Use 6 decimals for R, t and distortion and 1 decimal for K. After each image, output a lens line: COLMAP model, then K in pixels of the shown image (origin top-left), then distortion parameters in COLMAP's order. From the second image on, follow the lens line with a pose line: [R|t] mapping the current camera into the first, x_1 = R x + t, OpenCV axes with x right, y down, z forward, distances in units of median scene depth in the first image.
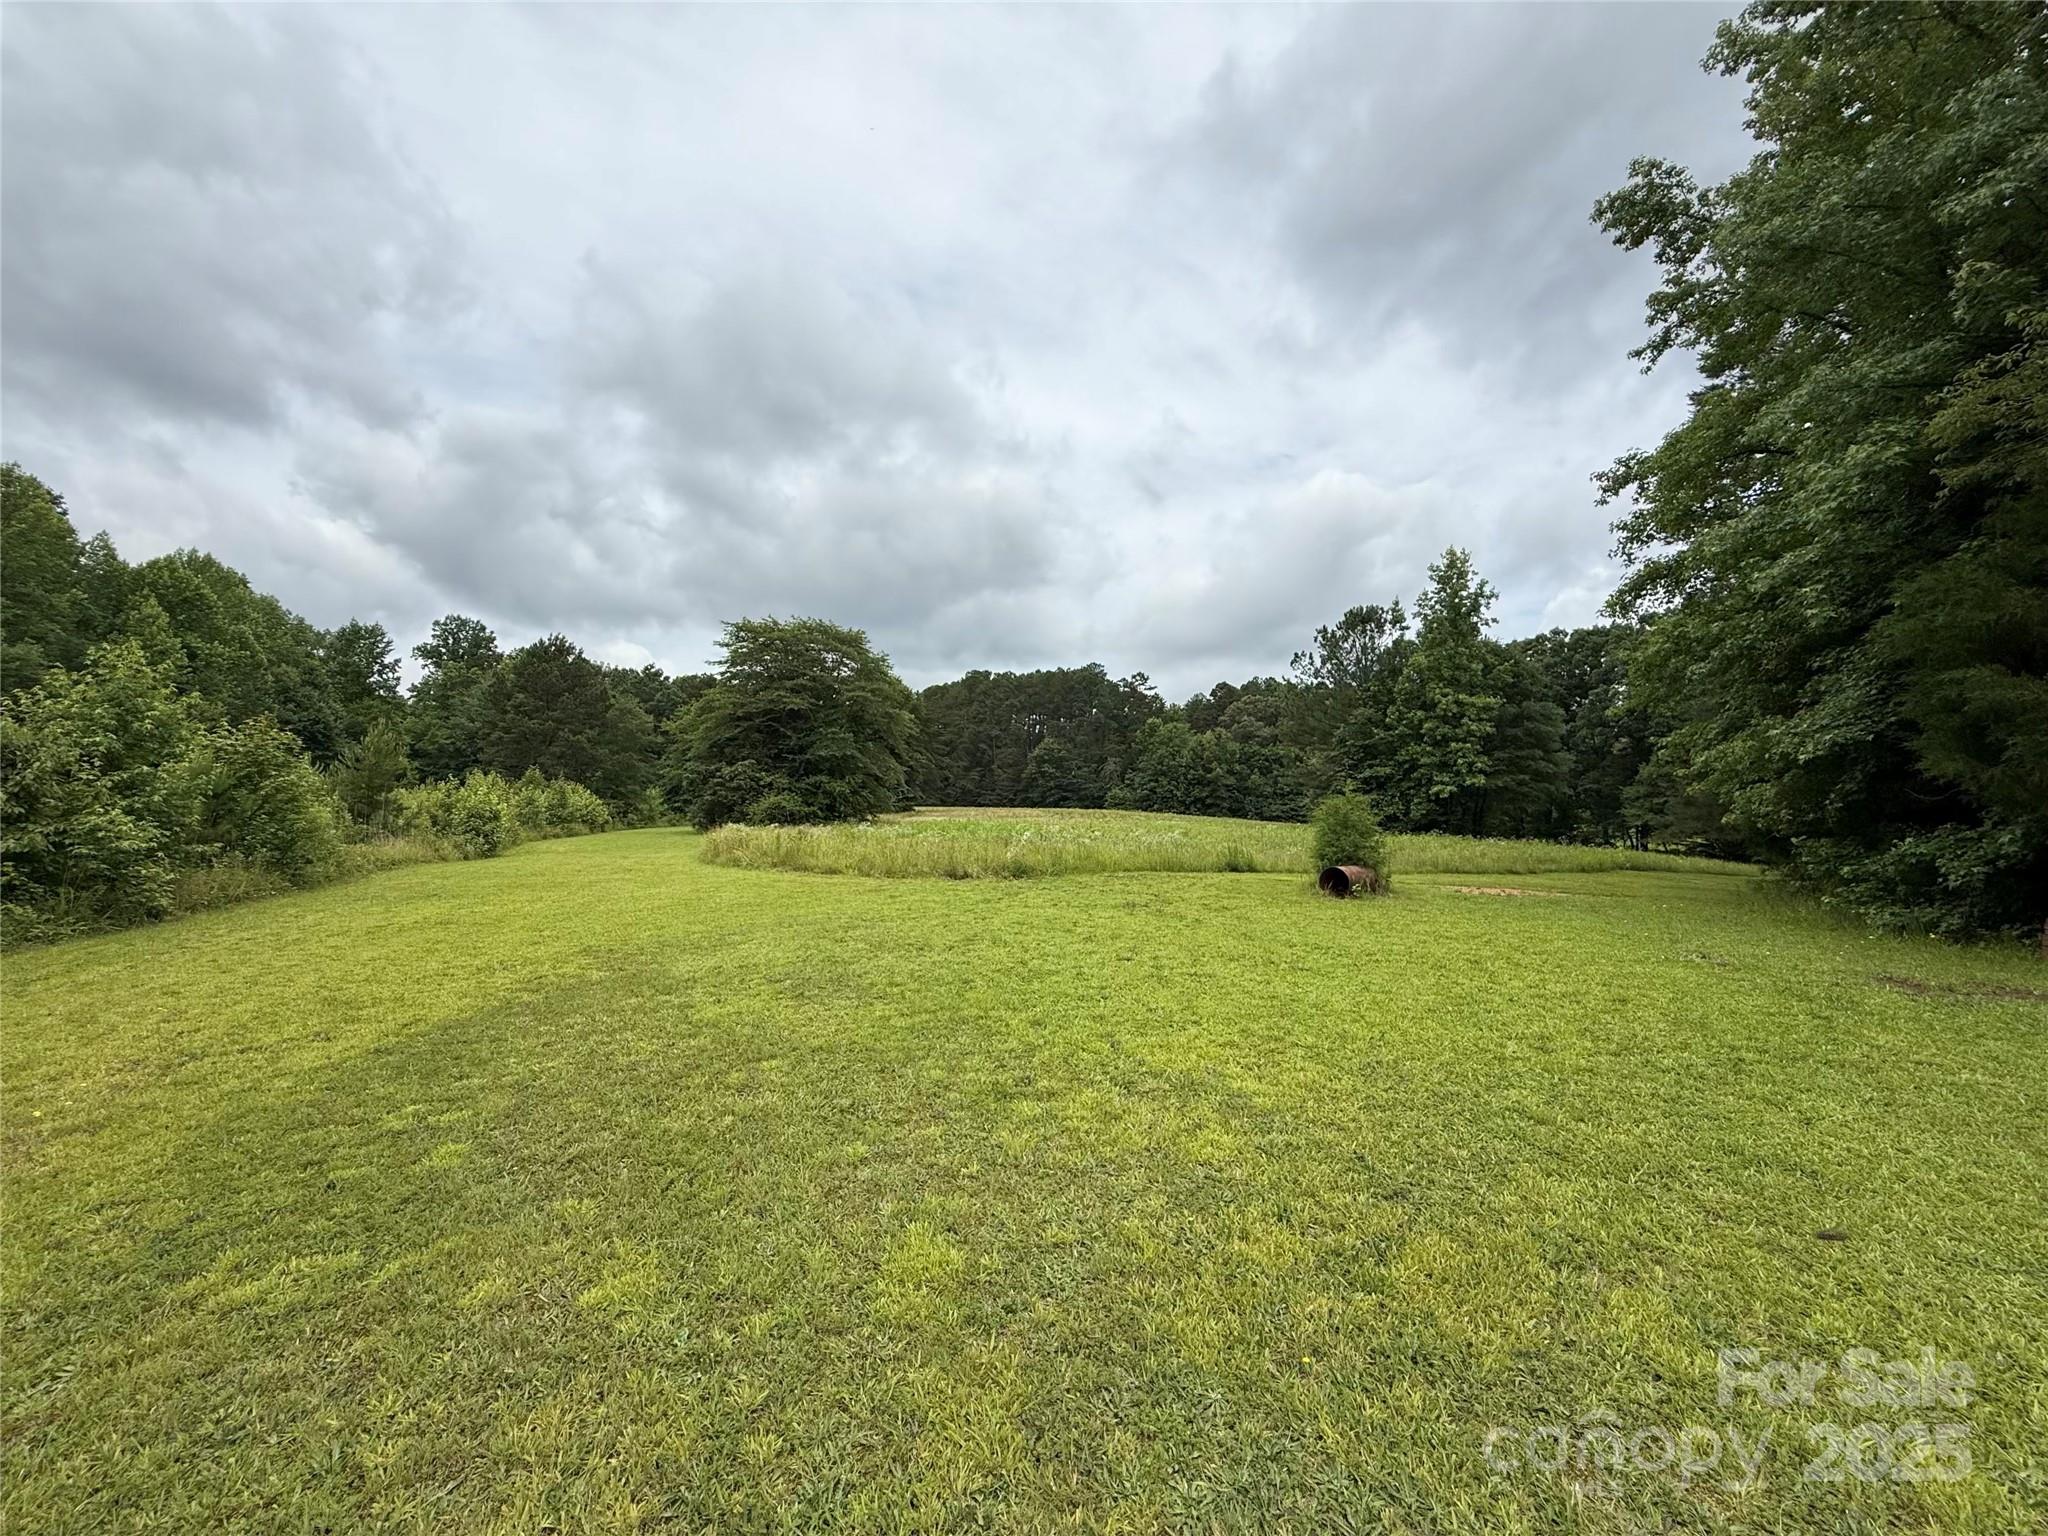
lens RADIAL K [[819.5, 0, 1019.4], [0, 819.5, 768.6], [0, 0, 1]] dist [0.001477, 0.000154]
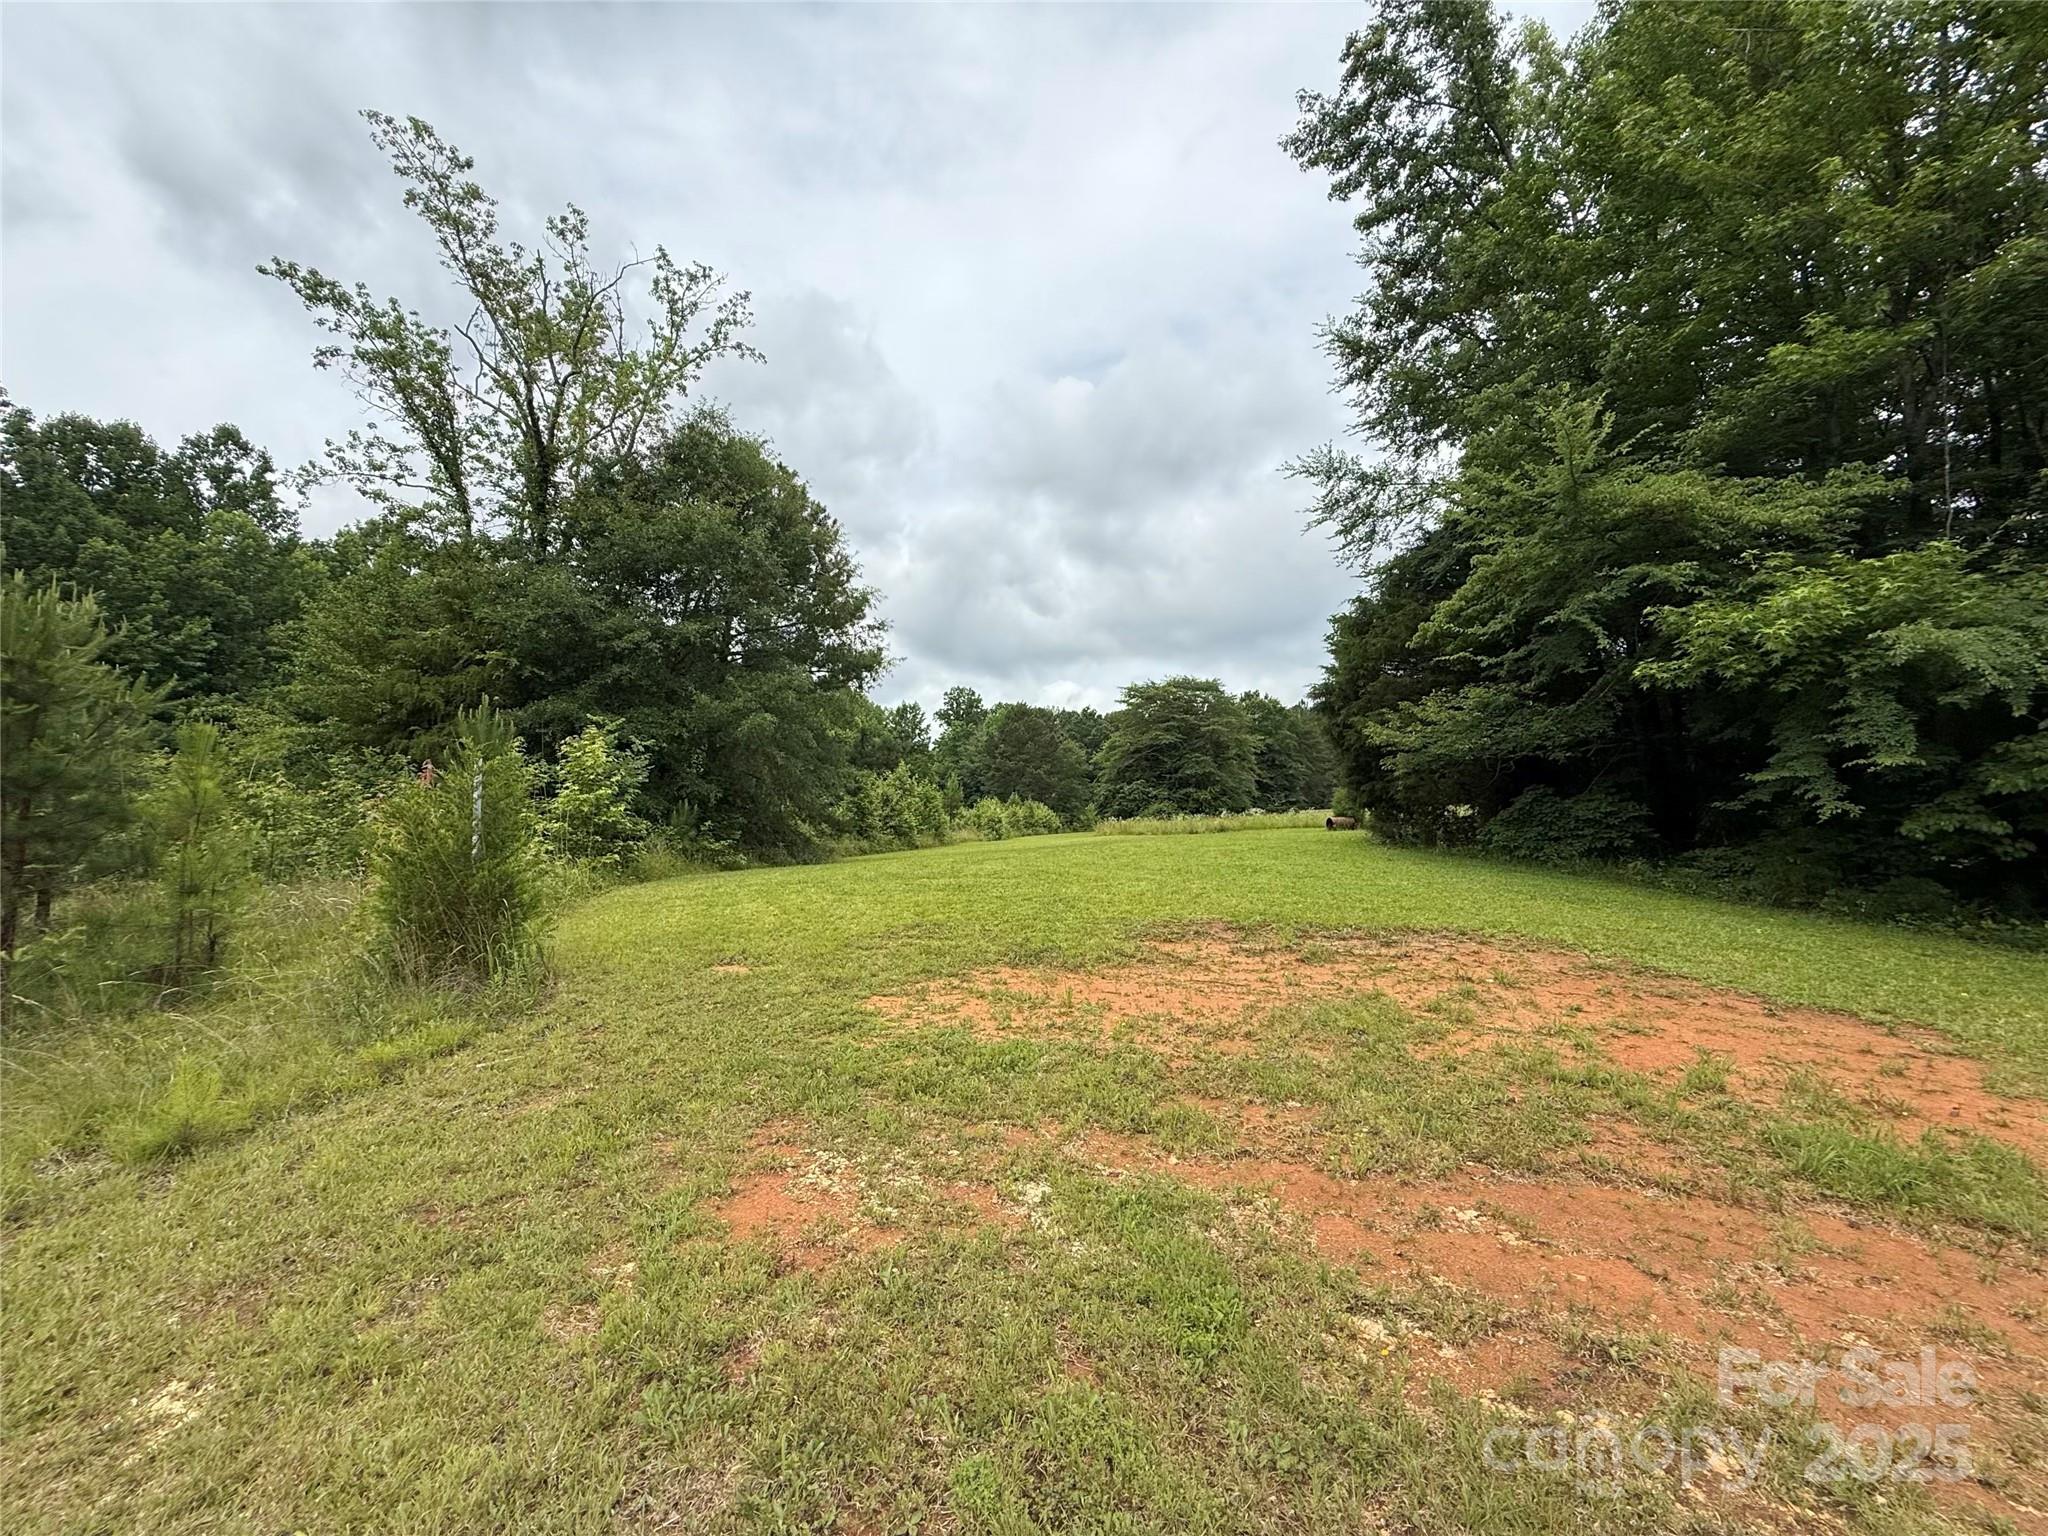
lens RADIAL K [[819.5, 0, 1018.9], [0, 819.5, 767.7], [0, 0, 1]] dist [0.001477, 0.000154]
pose [[0.863687, -0.070293, -0.499103, 1.152418], [0.062766, 0.997519, -0.031874, 0.000599], [0.500105, -0.003798, 0.865956, -2.026288]]
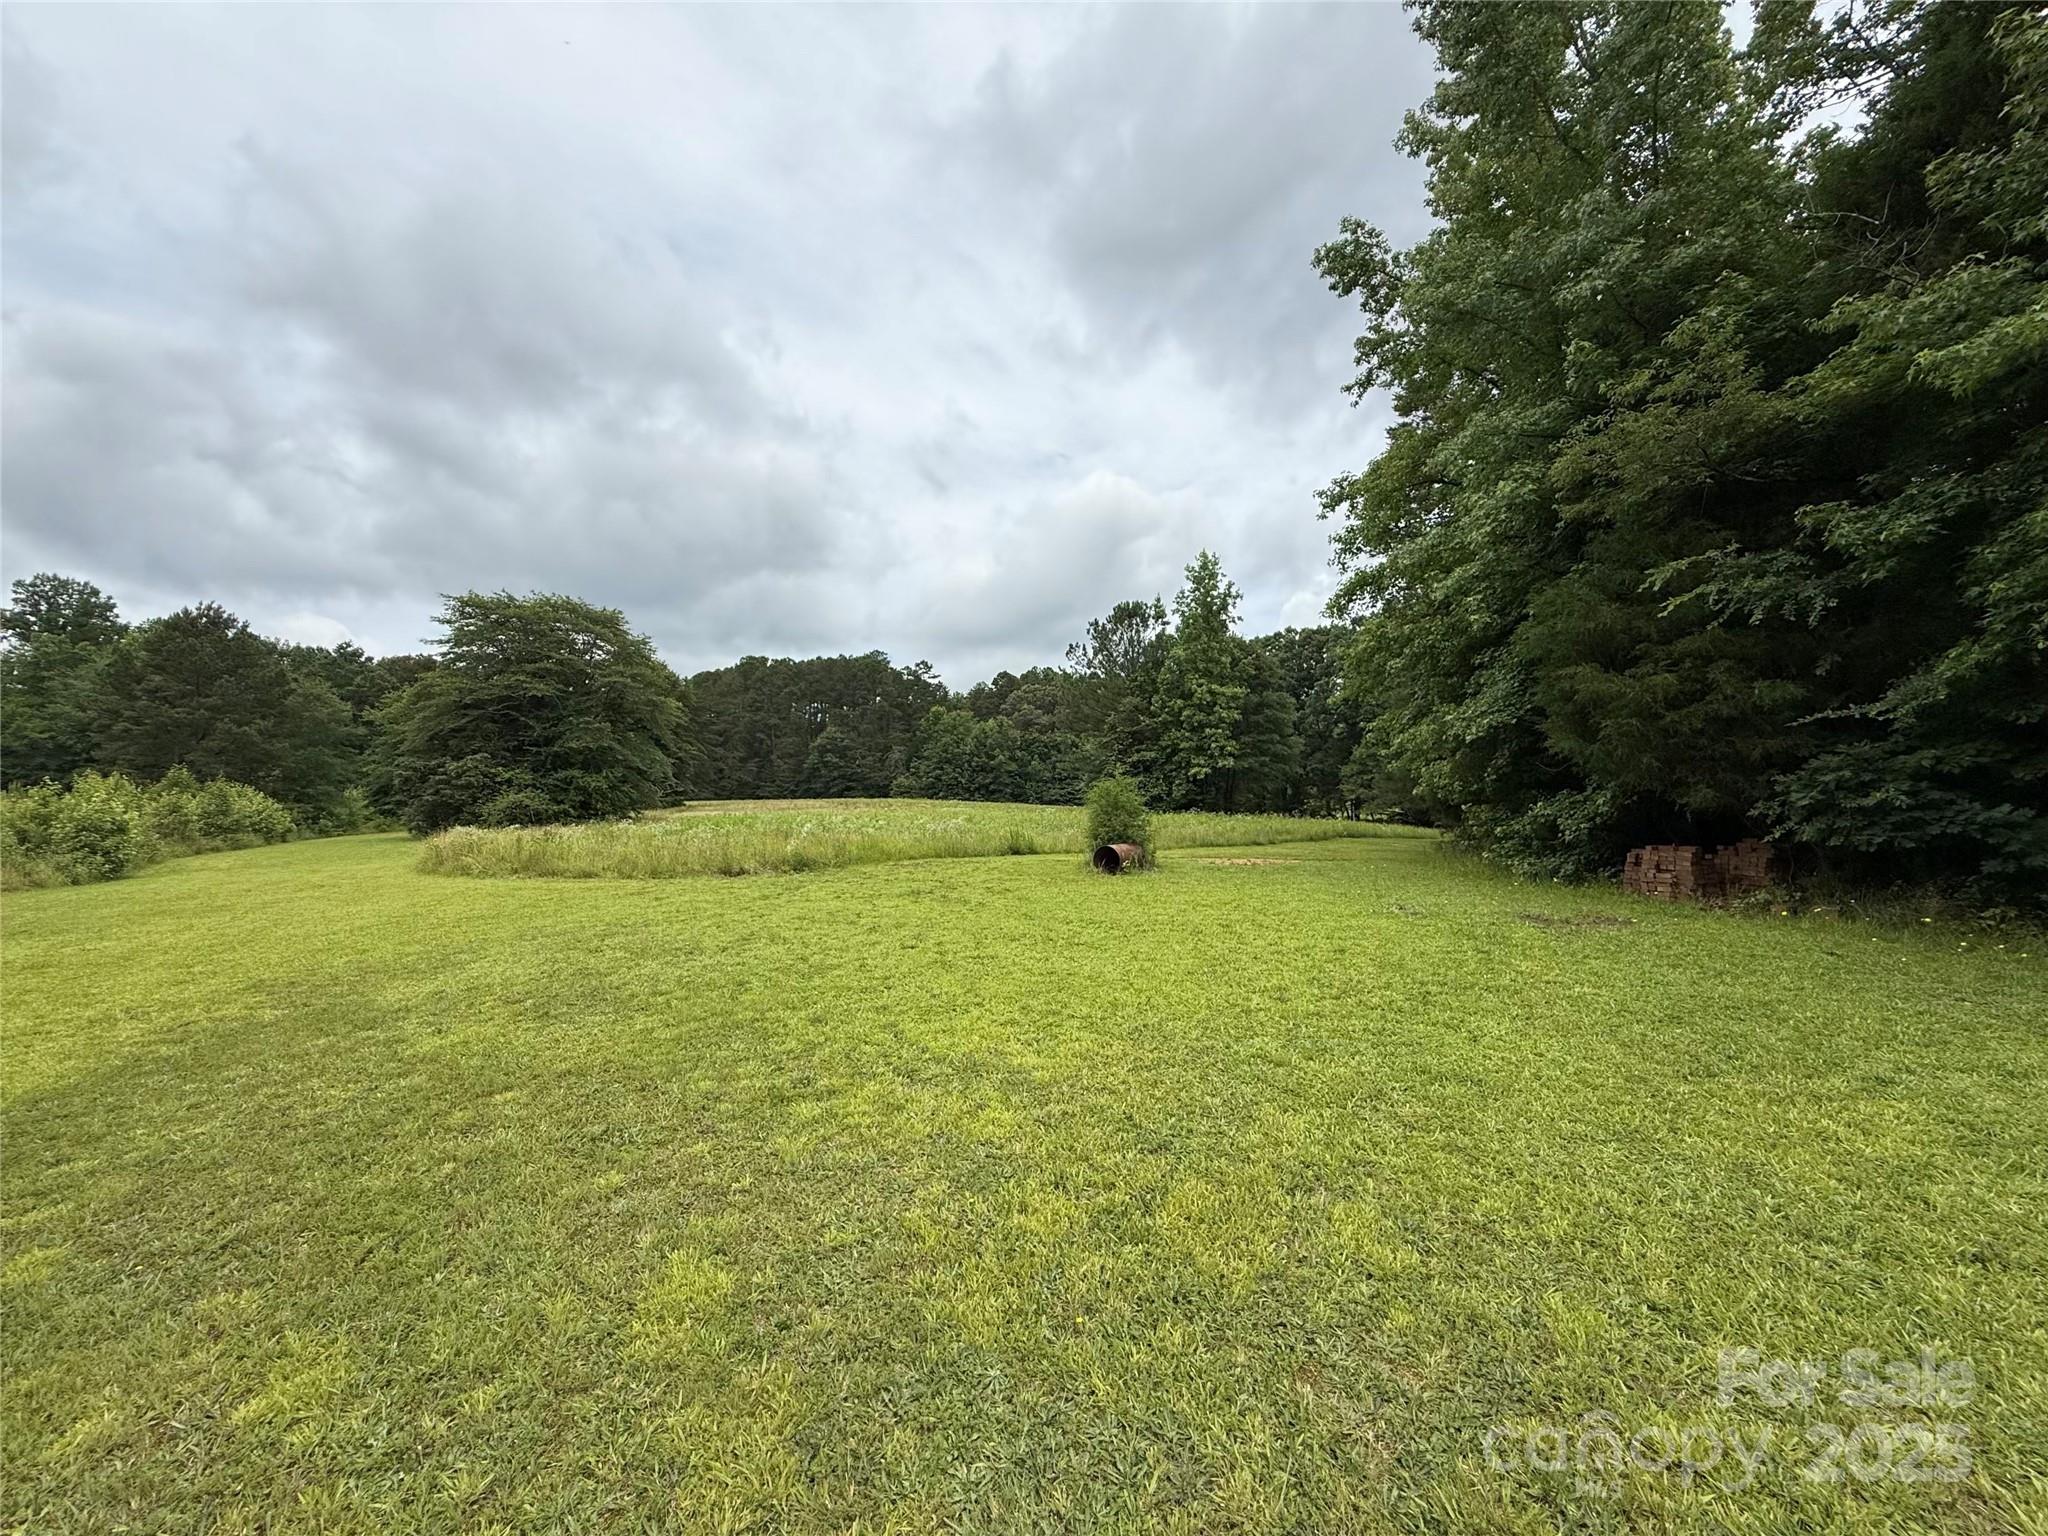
lens RADIAL K [[819.5, 0, 1020.3], [0, 819.5, 769.3], [0, 0, 1]] dist [0.001477, 0.000154]
pose [[0.965857, -0.019161, 0.258366, 0.005079], [0.015284, 0.999739, 0.017003, 0.001472], [-0.258624, -0.012473, 0.965897, 0.006081]]
